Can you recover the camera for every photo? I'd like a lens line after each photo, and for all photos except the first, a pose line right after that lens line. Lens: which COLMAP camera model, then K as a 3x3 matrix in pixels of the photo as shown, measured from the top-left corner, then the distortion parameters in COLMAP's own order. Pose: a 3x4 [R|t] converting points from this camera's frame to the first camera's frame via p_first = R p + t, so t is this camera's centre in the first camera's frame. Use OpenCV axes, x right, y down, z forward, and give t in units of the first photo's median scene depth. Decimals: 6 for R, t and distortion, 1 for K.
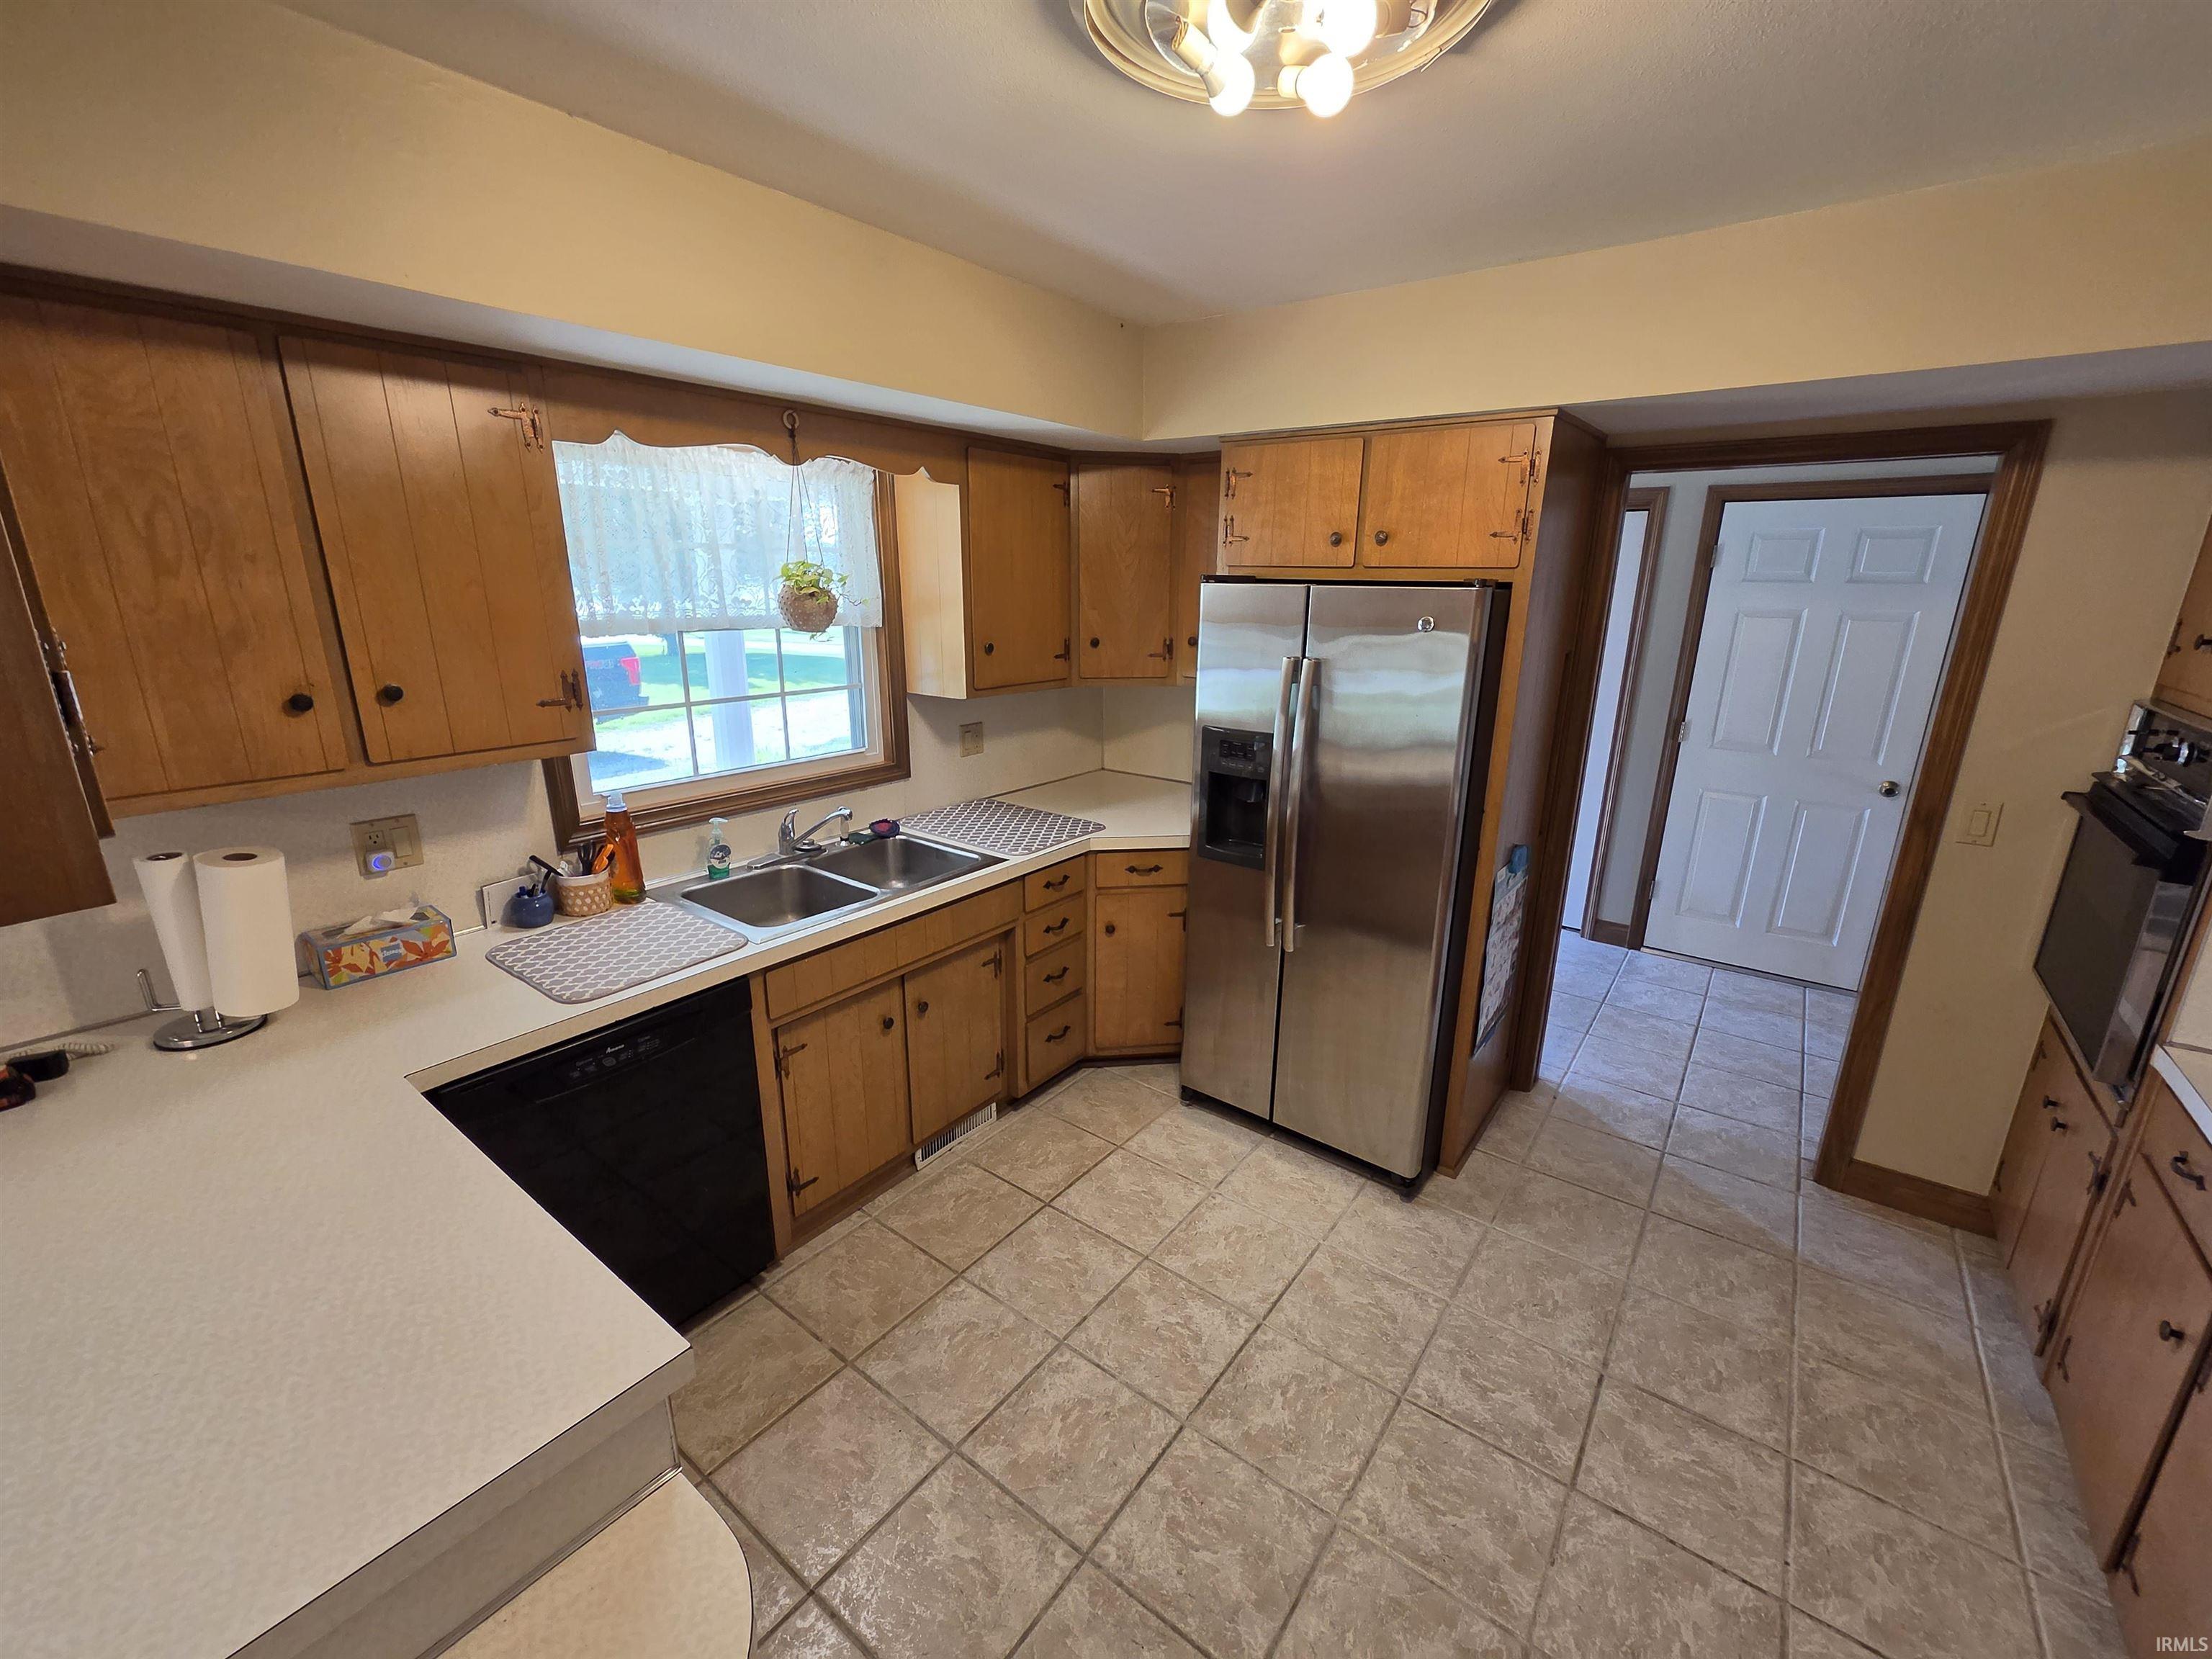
lens RADIAL K [[907.3, 0, 1107.7], [0, 907.3, 828.3], [0, 0, 1]] dist [-0.002730, 0.000426]
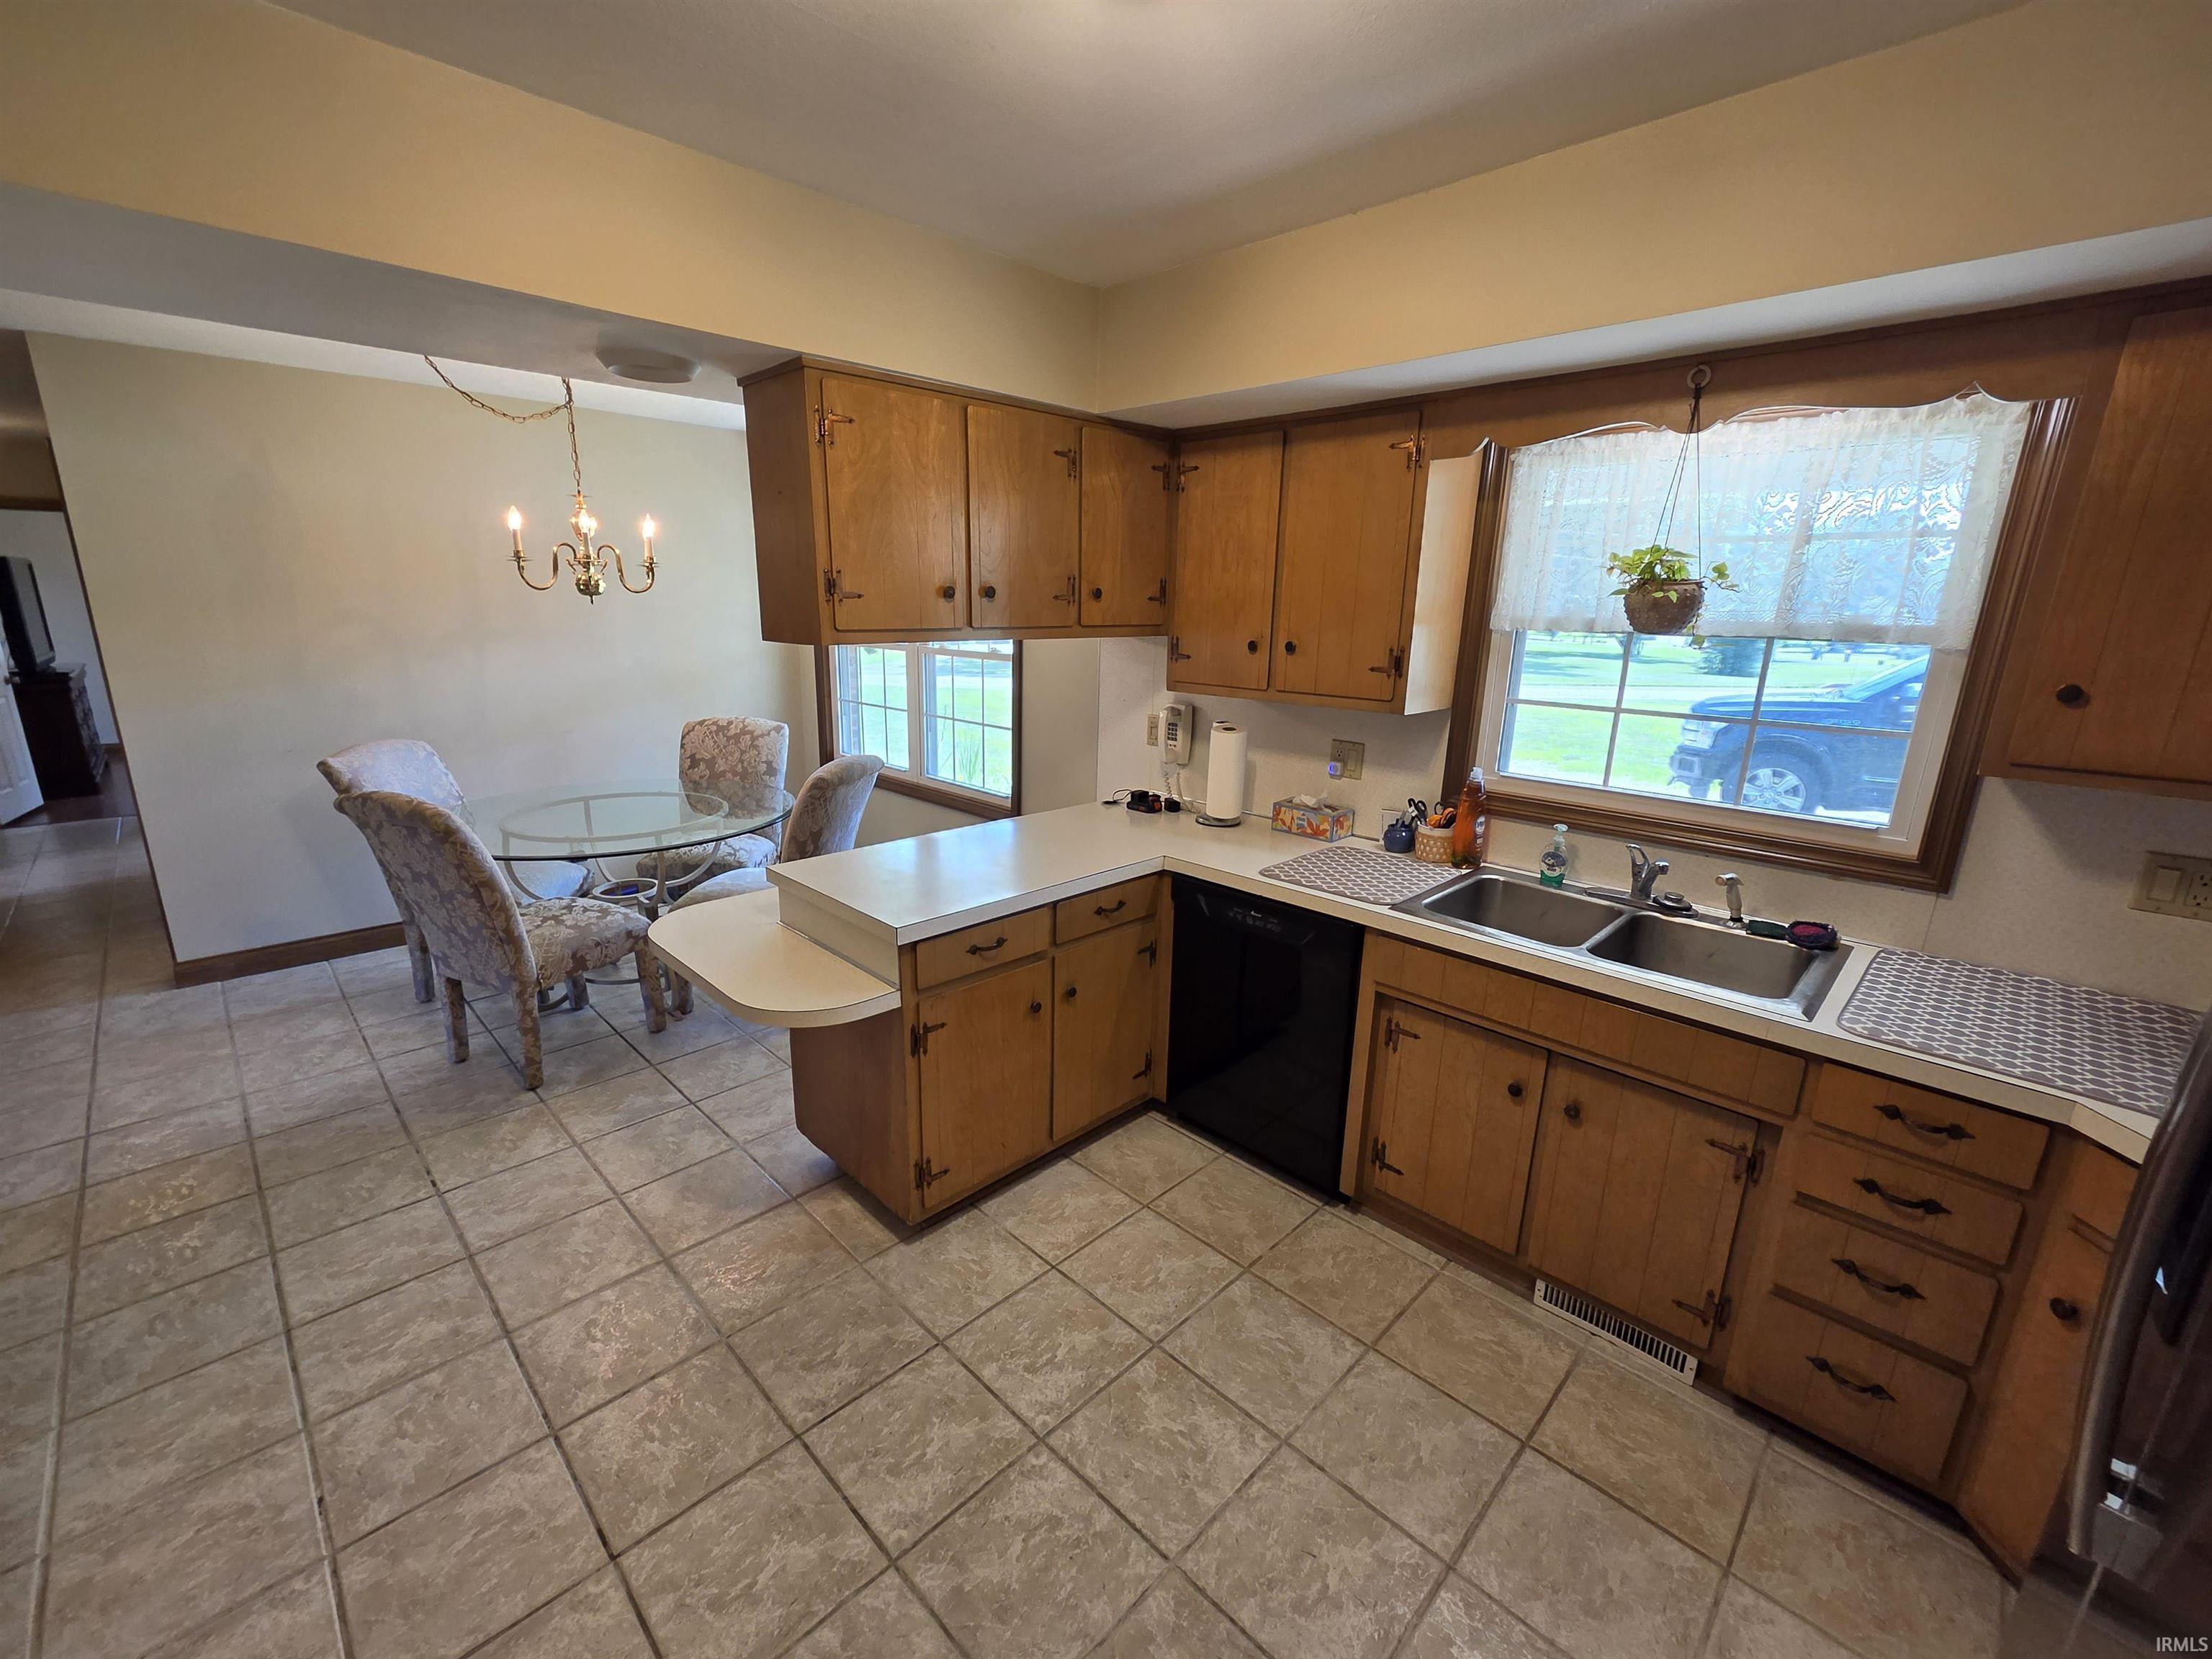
lens RADIAL K [[907.3, 0, 1097.8], [0, 907.3, 829.3], [0, 0, 1]] dist [-0.002730, 0.000426]
pose [[-0.130390, 0.229481, -0.964540, 0.682997], [-0.286508, 0.922619, 0.258238, -0.139197], [0.949164, 0.310020, -0.054552, 0.722640]]
